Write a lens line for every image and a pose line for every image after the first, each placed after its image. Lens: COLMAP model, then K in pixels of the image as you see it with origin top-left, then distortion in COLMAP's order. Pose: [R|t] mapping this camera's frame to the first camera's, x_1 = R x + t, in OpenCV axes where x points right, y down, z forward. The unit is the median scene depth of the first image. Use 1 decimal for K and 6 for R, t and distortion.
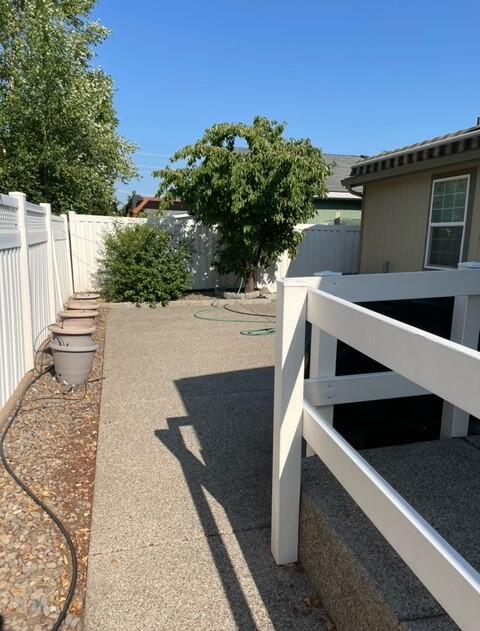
lens RADIAL K [[484.9, 0, 240.0], [0, 484.9, 315.5], [0, 0, 1]] dist [-0.003323, -0.004739]
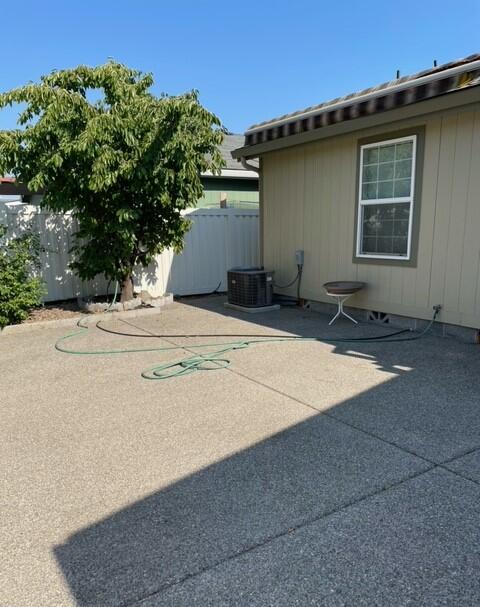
lens RADIAL K [[457.7, 0, 241.9], [0, 457.7, 313.7], [0, 0, 1]] dist [0.101756, -0.182196]
pose [[0.943074, -0.093892, 0.319054, -0.045832], [0.085025, 0.995508, 0.041642, -0.044555], [-0.321531, -0.012144, 0.946821, 0.283366]]
